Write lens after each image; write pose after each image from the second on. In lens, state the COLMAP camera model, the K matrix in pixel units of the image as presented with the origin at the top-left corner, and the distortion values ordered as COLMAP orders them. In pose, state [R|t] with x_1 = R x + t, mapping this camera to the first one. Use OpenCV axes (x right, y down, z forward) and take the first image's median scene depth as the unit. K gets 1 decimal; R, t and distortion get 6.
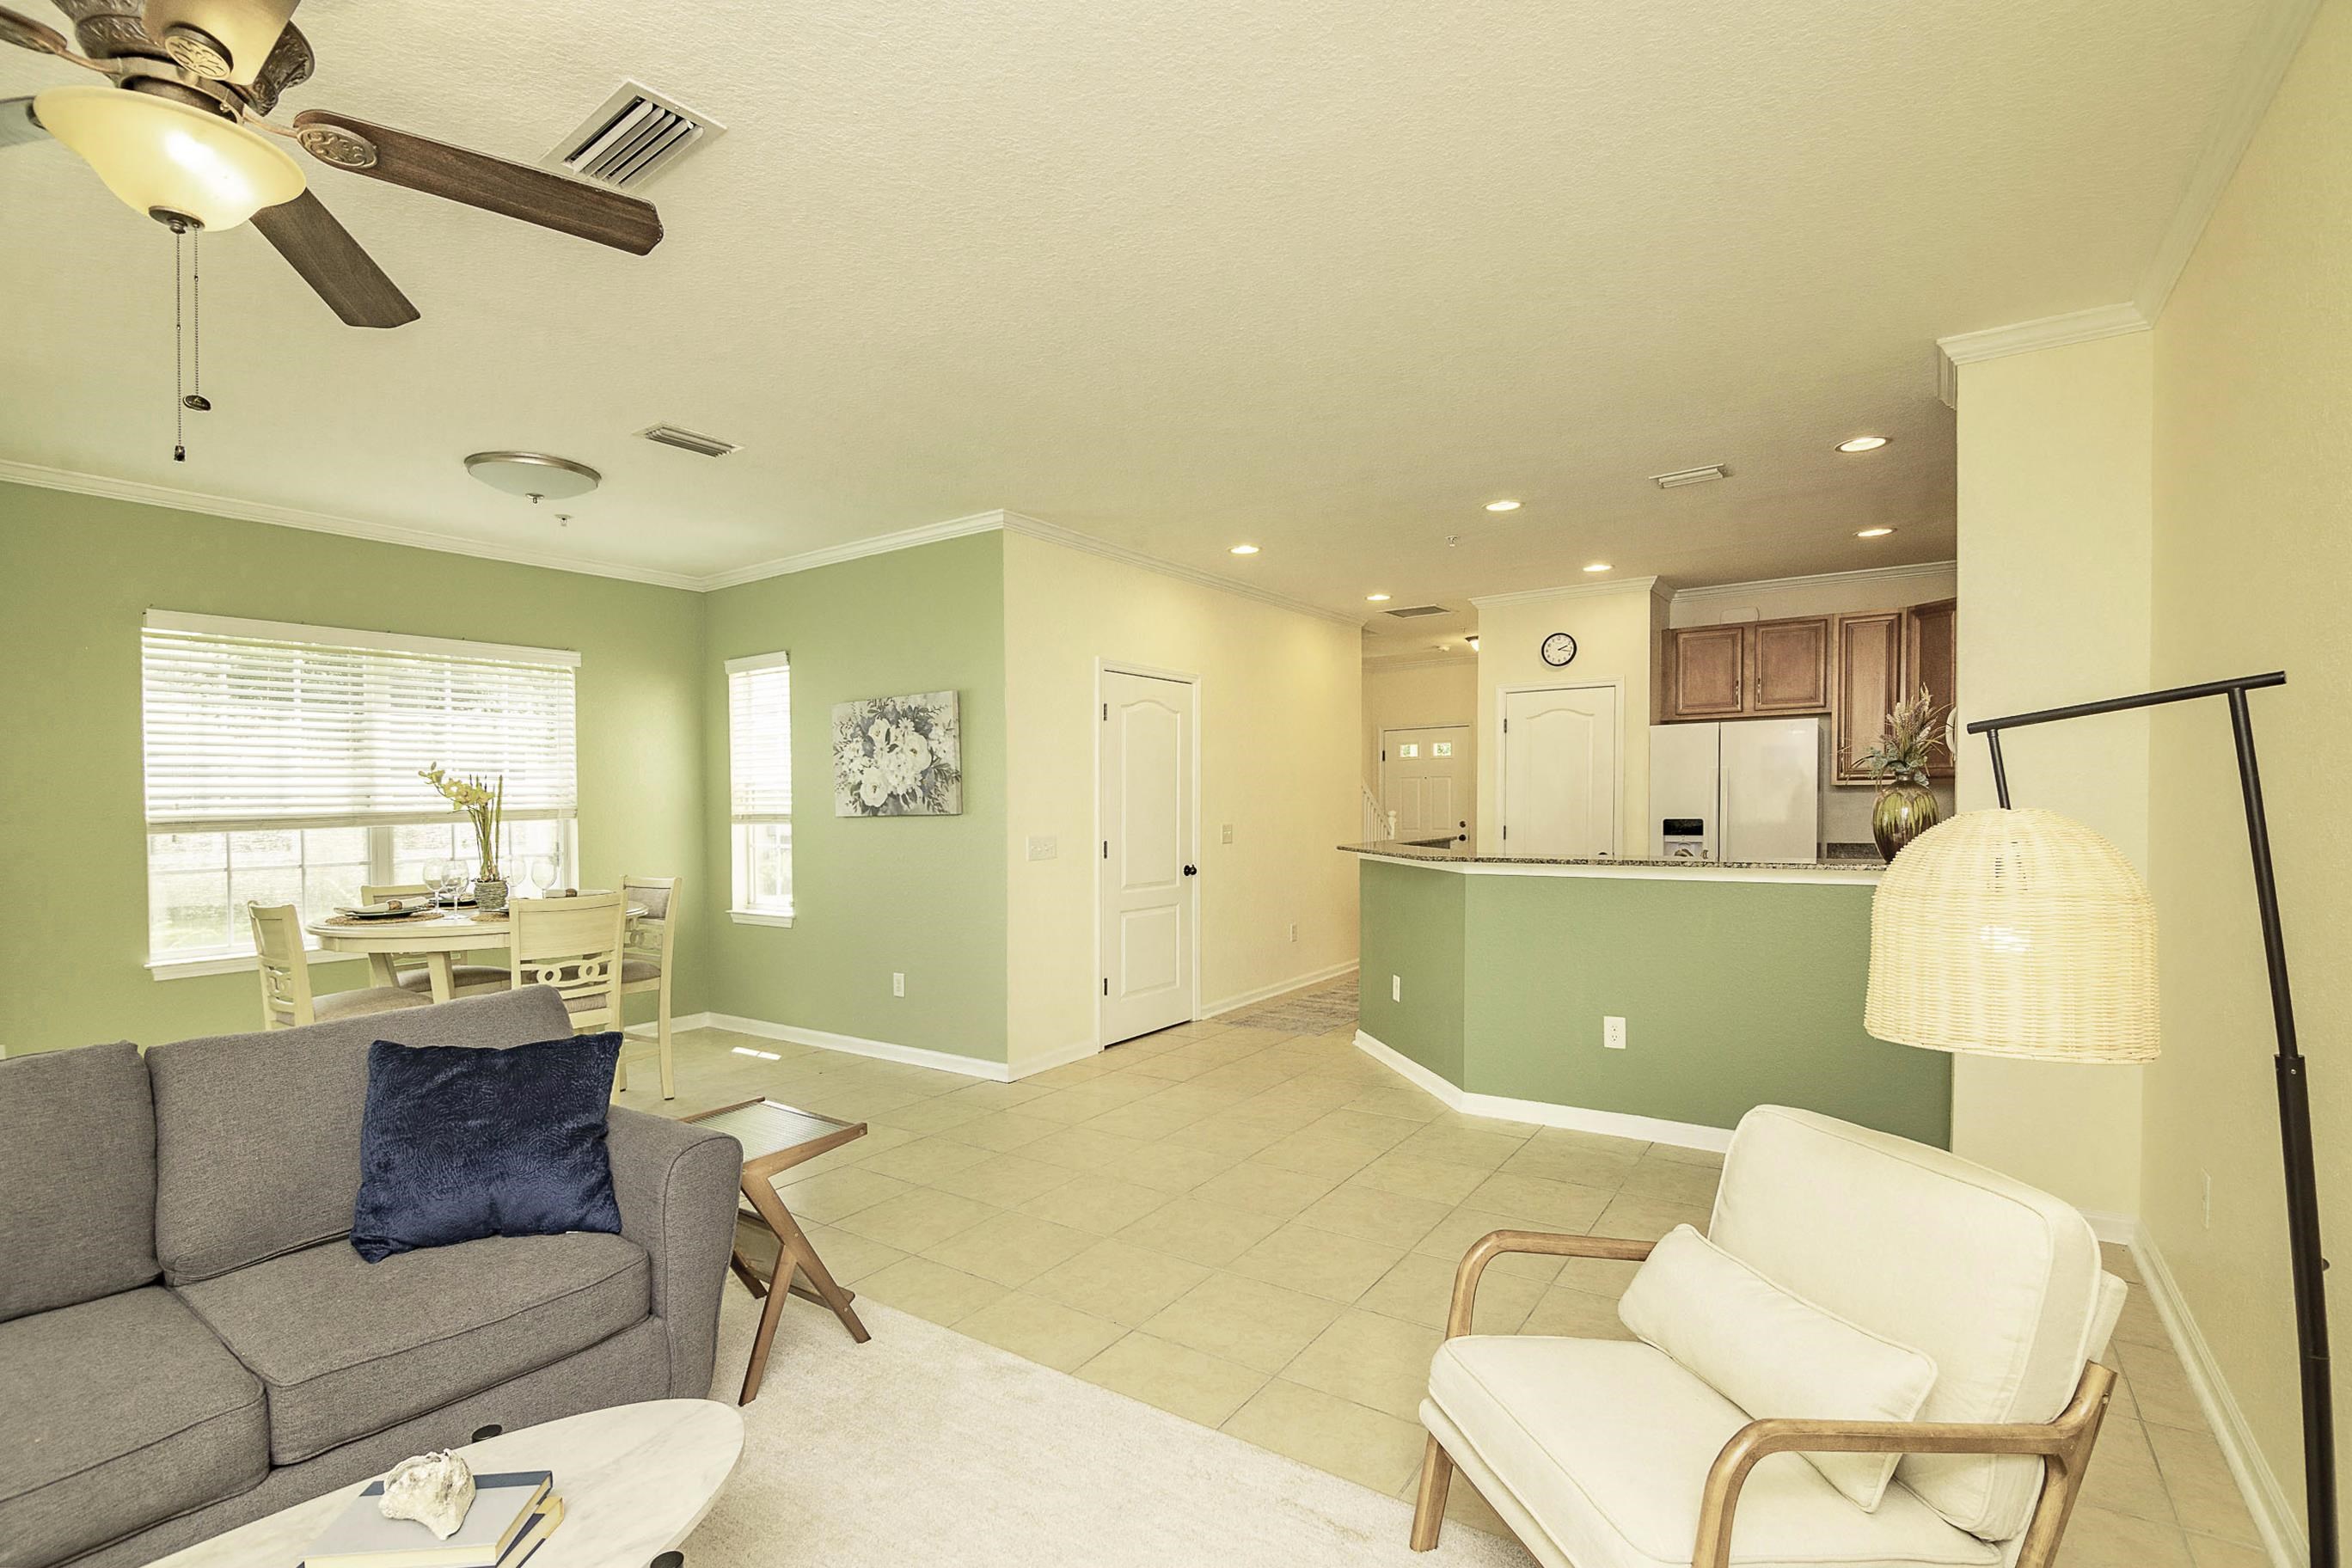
lens RADIAL K [[1128.9, 0, 1259.4], [0, 1128.9, 793.6], [0, 0, 1]] dist [0.035282, -0.000278]
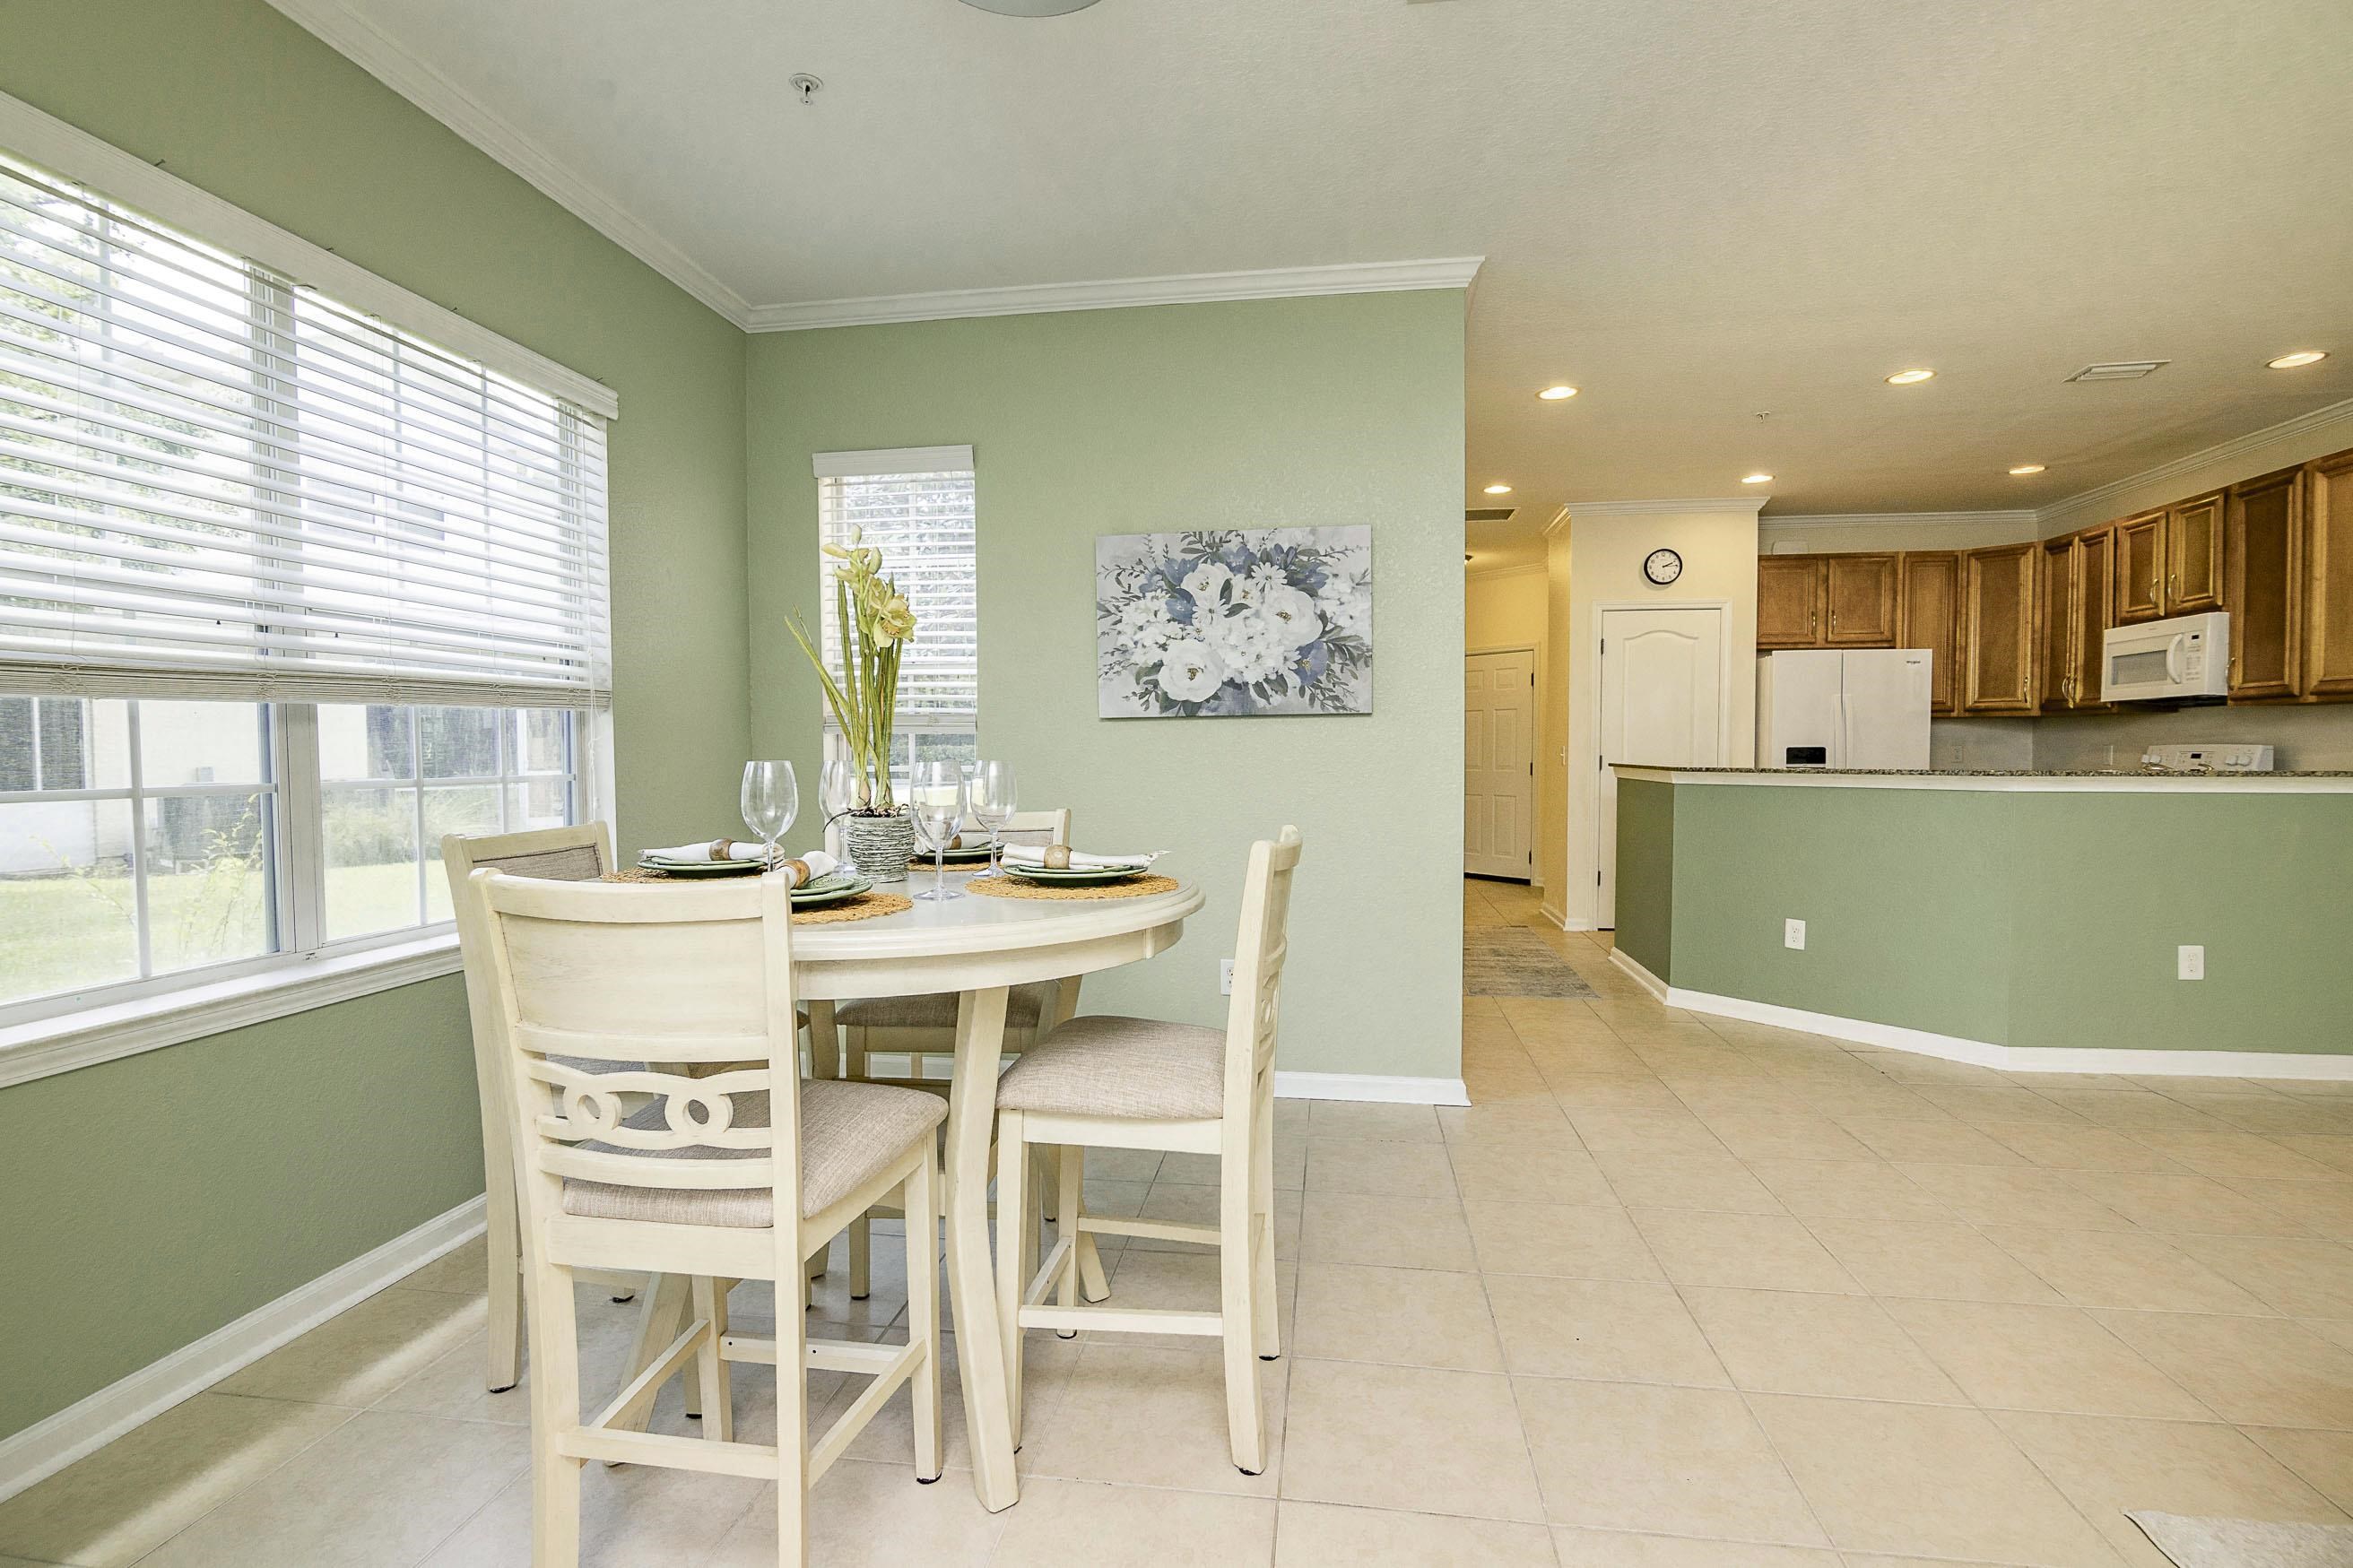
lens RADIAL K [[1099.8, 0, 1201.2], [0, 1099.8, 772.4], [0, 0, 1]] dist [-0.013034, -0.000934]
pose [[0.896861, 0.002962, 0.442302, -0.601056], [-0.010074, 0.999855, 0.013731, 0.042152], [-0.442197, -0.016770, 0.896761, 0.442147]]
